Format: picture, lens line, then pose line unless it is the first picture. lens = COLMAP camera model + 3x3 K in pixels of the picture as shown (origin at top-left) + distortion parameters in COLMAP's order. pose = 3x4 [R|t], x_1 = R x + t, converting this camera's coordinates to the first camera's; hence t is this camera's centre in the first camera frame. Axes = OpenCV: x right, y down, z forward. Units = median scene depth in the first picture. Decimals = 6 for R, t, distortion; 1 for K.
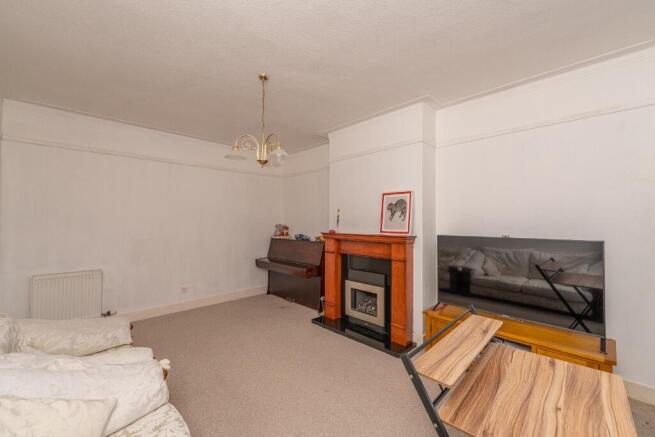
lens RADIAL K [[262.0, 0, 327.5], [0, 262.0, 218.5], [0, 0, 1]] dist [-0.000127, -0.000035]
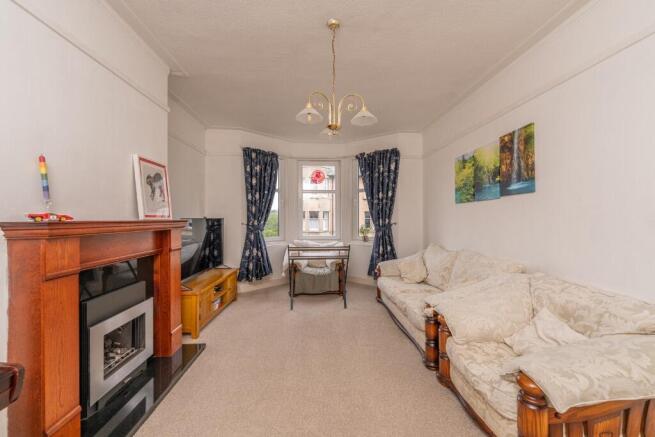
lens RADIAL K [[262.0, 0, 327.5], [0, 262.0, 218.5], [0, 0, 1]] dist [-0.000127, -0.000035]
pose [[-0.726107, 0.008651, 0.687528, -0.575974], [0.004156, 0.999958, -0.008194, 0.064268], [-0.687569, -0.003093, -0.726112, 1.165162]]
